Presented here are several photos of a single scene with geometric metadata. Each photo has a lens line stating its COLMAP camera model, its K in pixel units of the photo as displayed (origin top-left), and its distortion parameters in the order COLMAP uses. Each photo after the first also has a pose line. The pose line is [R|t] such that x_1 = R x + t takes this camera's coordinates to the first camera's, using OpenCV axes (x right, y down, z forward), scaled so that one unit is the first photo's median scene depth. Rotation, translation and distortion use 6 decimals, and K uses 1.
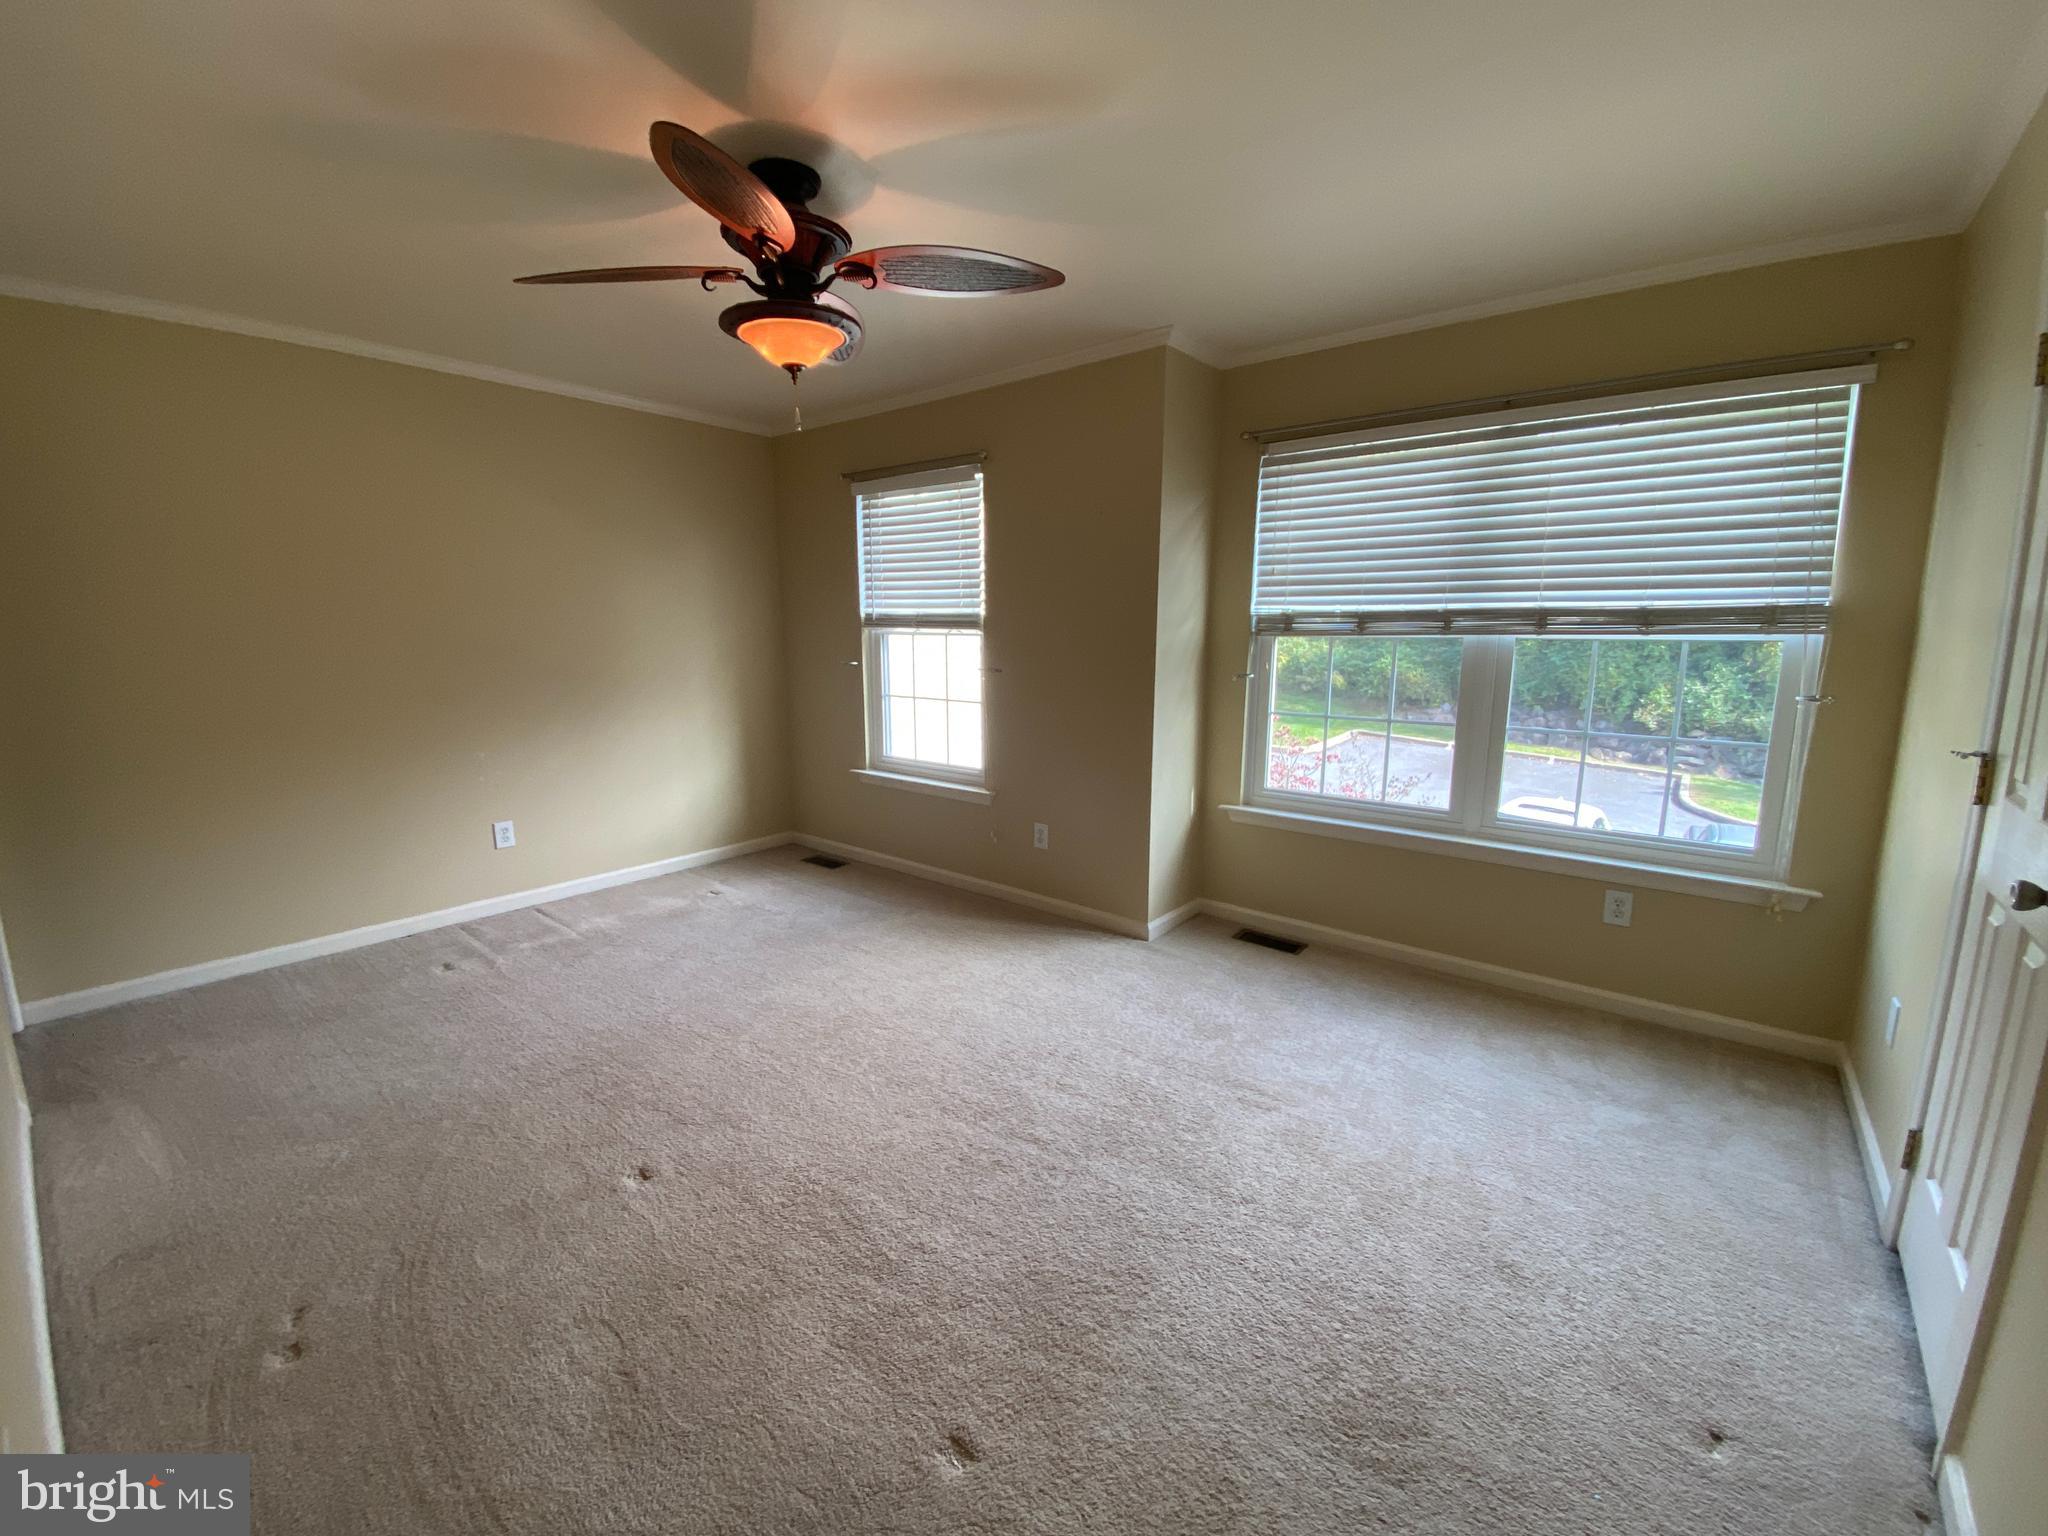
lens RADIAL K [[821.8, 0, 1020.2], [0, 821.8, 764.3], [0, 0, 1]] dist [0.000294, -0.000902]
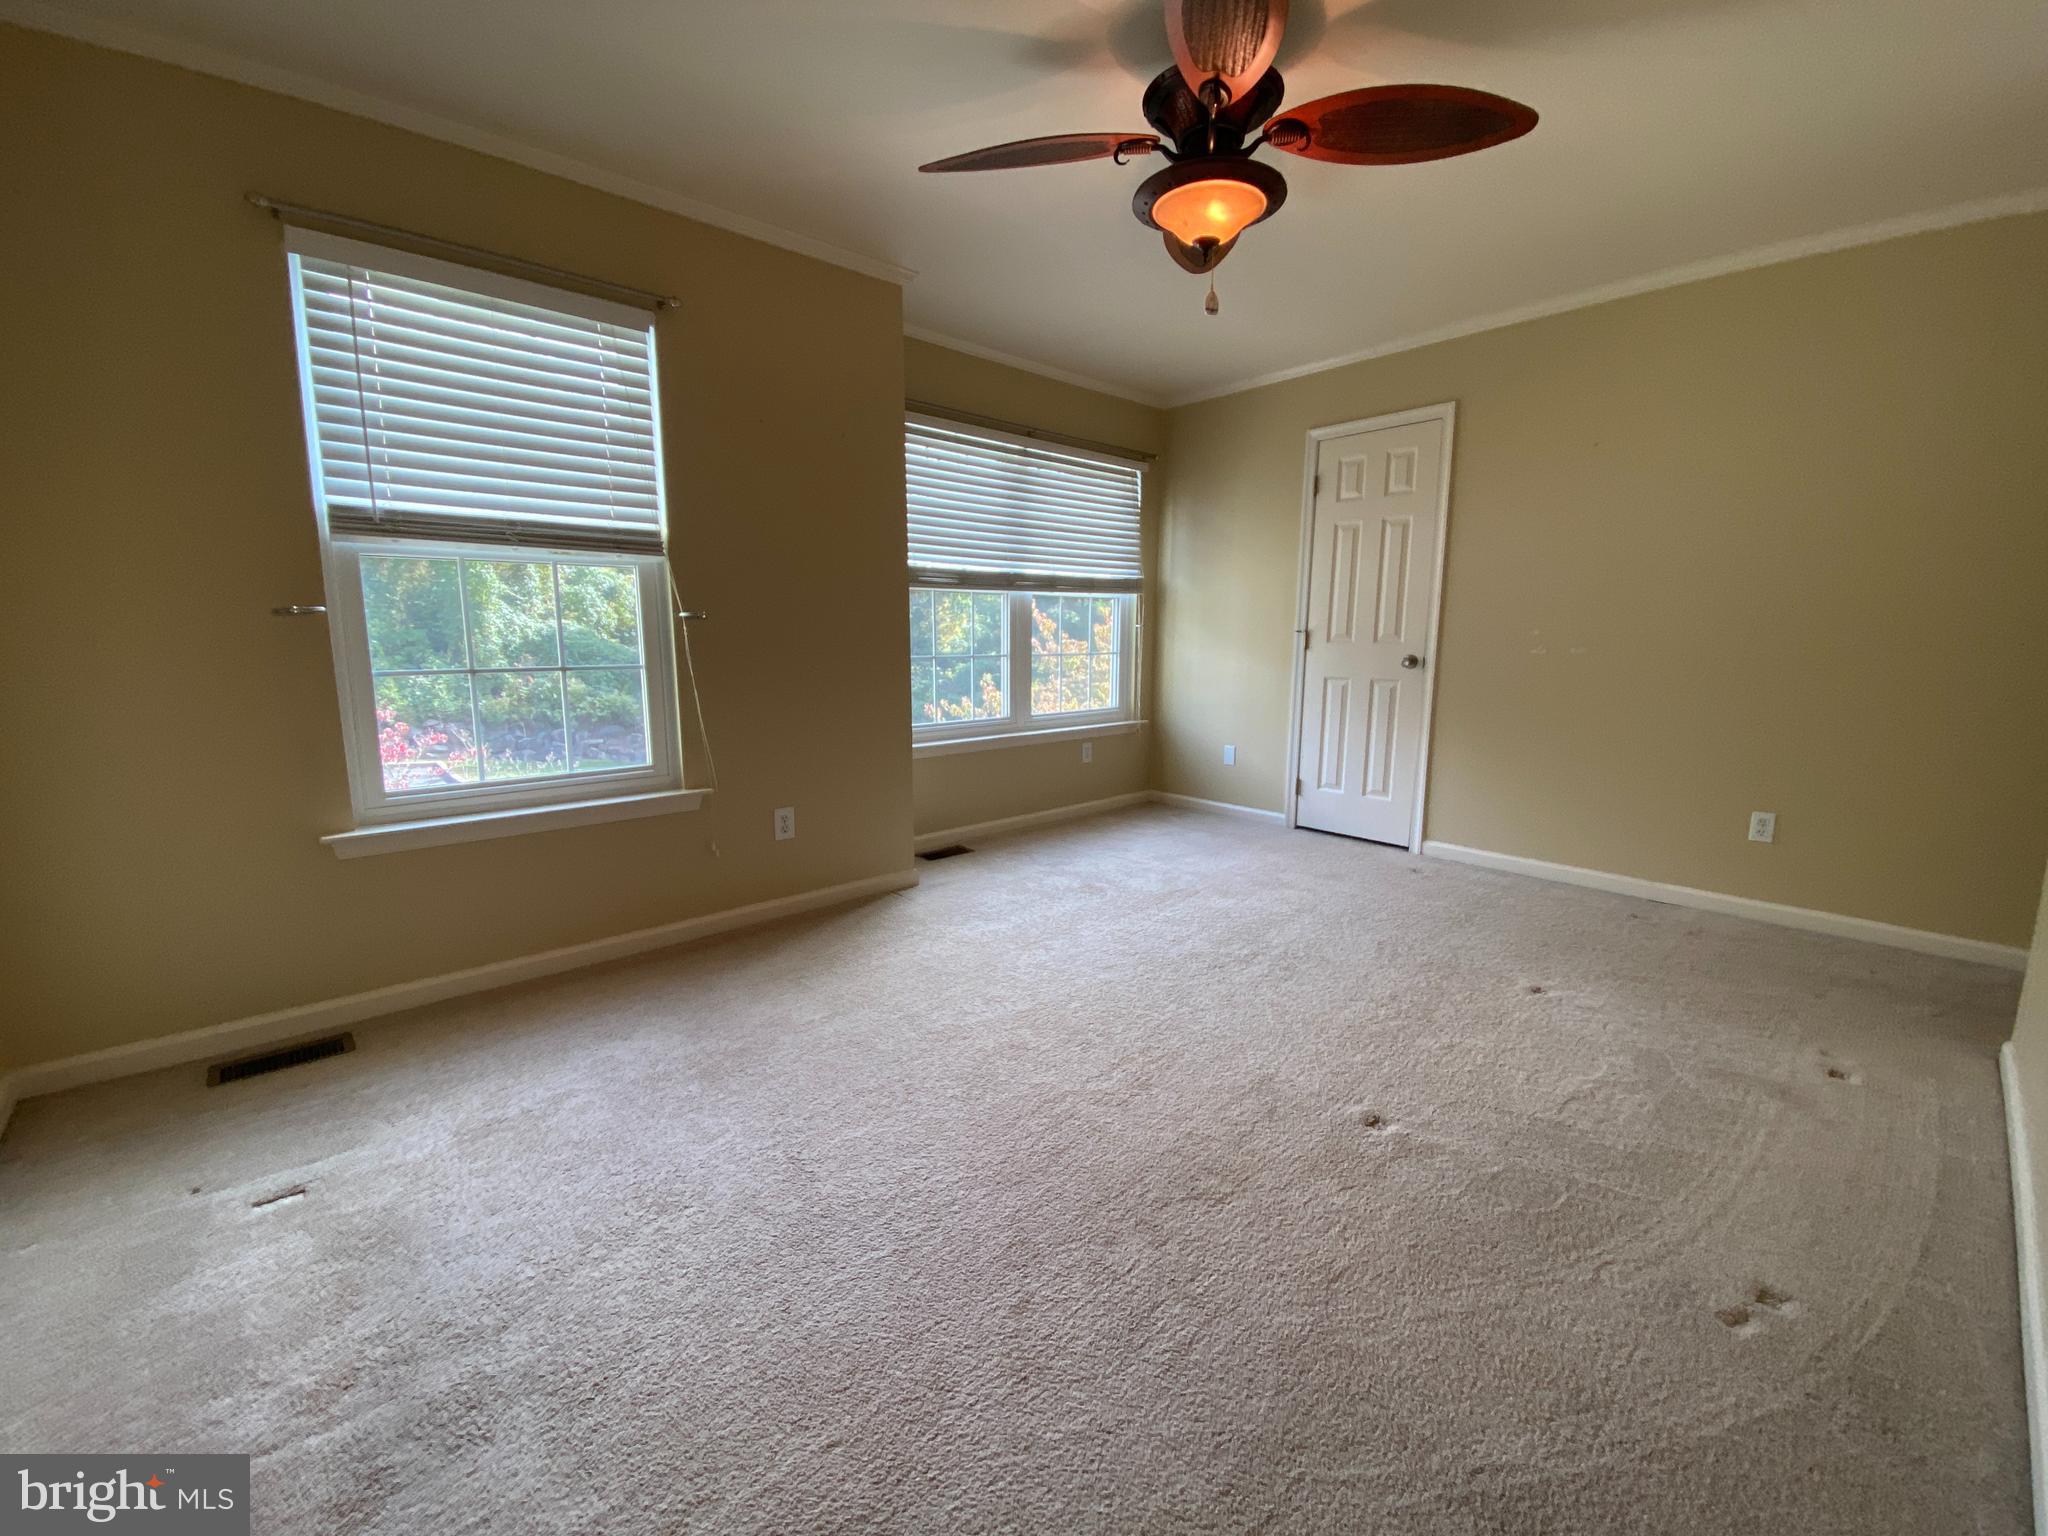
lens RADIAL K [[821.8, 0, 1018.1], [0, 821.8, 767.2], [0, 0, 1]] dist [0.000294, -0.000902]
pose [[0.155754, -0.162568, 0.974327, -0.735189], [0.160990, 0.977354, 0.137338, -0.040957], [-0.974589, 0.135466, 0.178399, 0.637679]]
